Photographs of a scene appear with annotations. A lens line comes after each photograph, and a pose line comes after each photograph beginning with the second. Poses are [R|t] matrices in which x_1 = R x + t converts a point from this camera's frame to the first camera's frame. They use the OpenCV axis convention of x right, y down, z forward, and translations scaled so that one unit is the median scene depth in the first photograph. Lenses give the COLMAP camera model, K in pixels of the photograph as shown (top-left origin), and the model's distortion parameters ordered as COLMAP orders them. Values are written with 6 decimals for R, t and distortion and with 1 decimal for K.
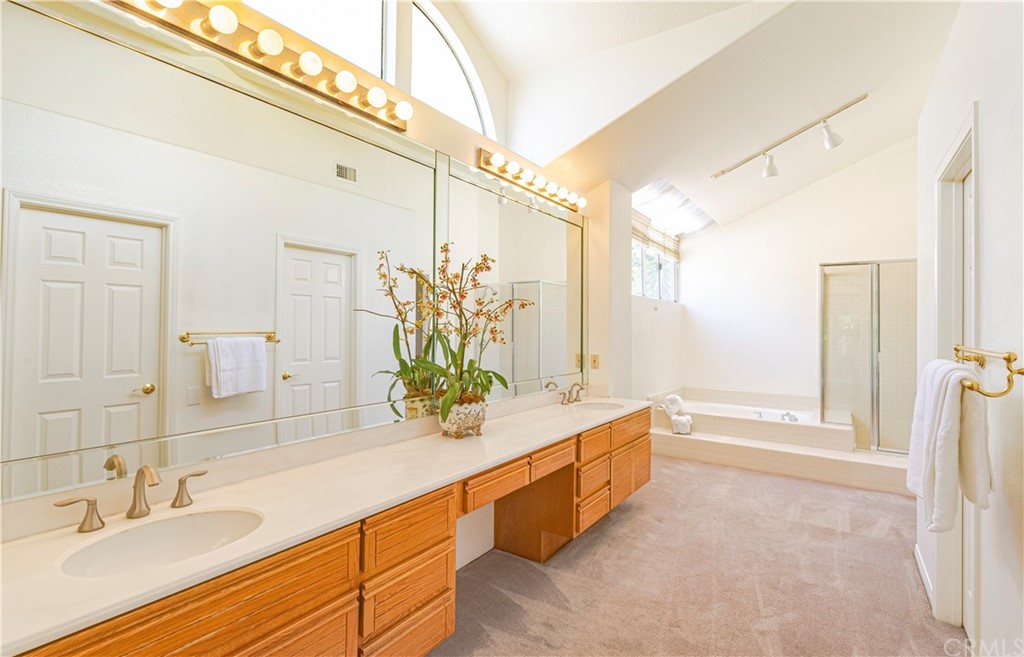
lens RADIAL K [[481.5, 0, 534.4], [0, 481.5, 320.9], [0, 0, 1]] dist [-0.001636, -0.000326]
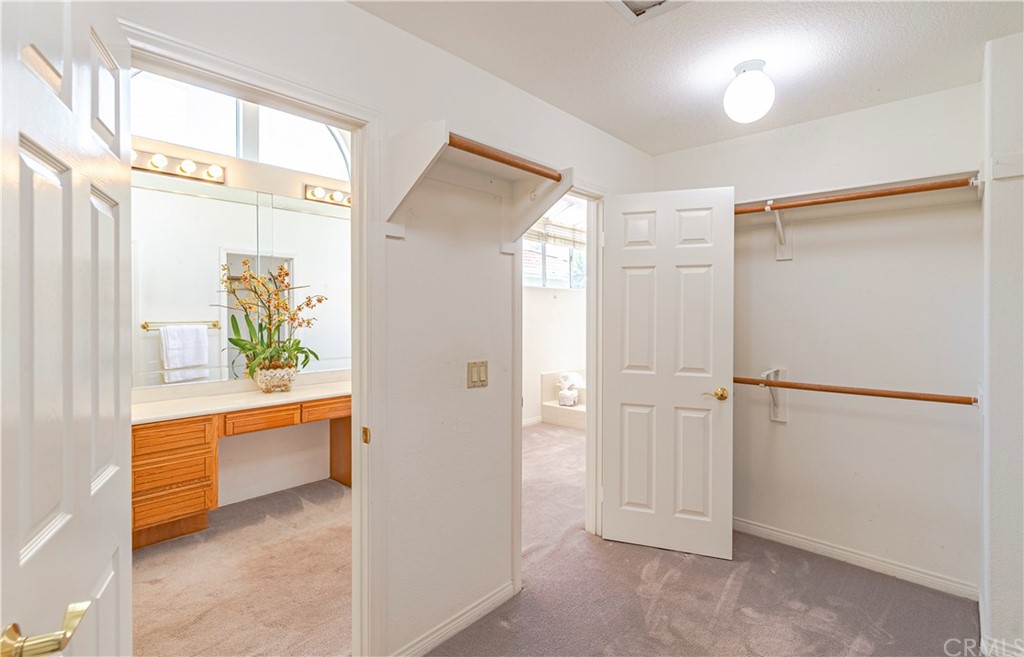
lens RADIAL K [[481.5, 0, 534.4], [0, 481.5, 320.9], [0, 0, 1]] dist [-0.001636, -0.000326]
pose [[0.989380, -0.011689, -0.144879, 0.686610], [0.015678, 0.999528, 0.026422, 0.001361], [0.144502, -0.028413, 0.989097, -0.249411]]
